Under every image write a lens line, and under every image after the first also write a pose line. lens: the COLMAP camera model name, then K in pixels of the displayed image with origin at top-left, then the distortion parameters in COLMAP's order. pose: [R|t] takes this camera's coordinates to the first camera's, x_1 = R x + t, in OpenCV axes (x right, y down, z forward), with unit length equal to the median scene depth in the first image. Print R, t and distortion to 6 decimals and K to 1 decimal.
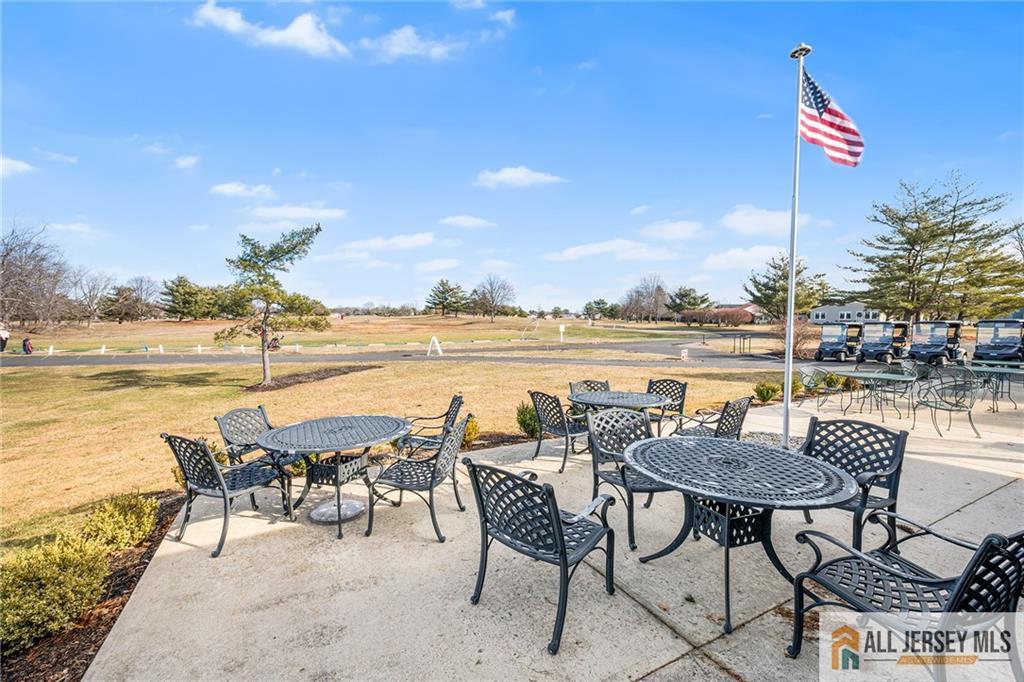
lens RADIAL K [[413.3, 0, 537.1], [0, 413.3, 346.9], [0, 0, 1]] dist [-0.001308, 0.000106]
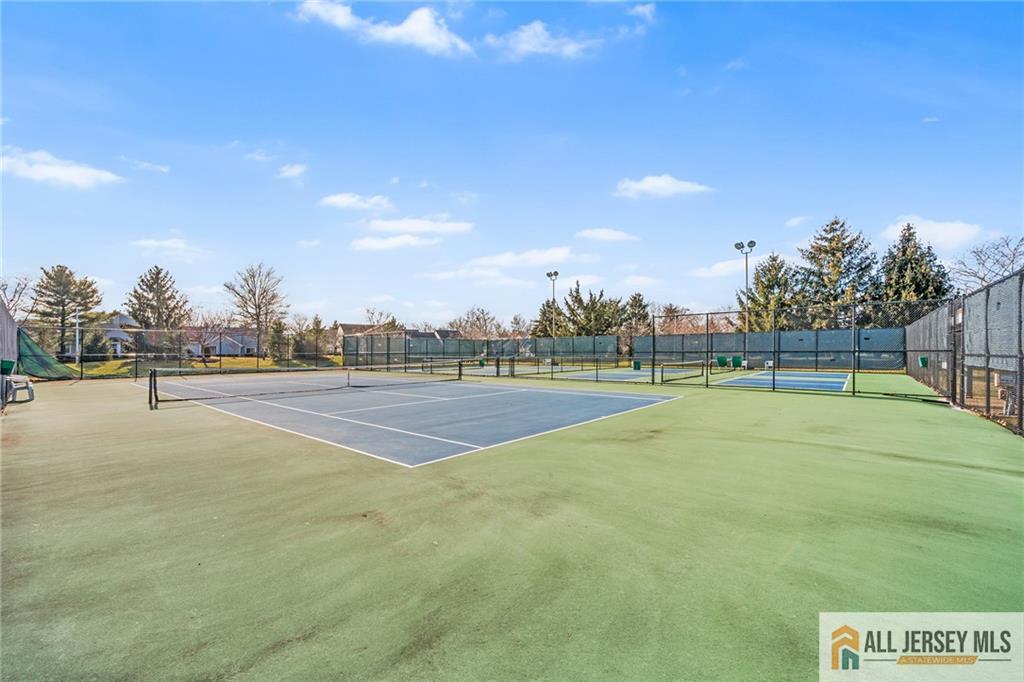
lens RADIAL K [[413.3, 0, 509.3], [0, 413.3, 347.1], [0, 0, 1]] dist [-0.001308, 0.000106]
pose [[0.999783, -0.011662, 0.017273, -0.398565], [0.011606, 0.999927, 0.003349, -0.058335], [-0.017310, -0.003148, 0.999845, 0.082662]]
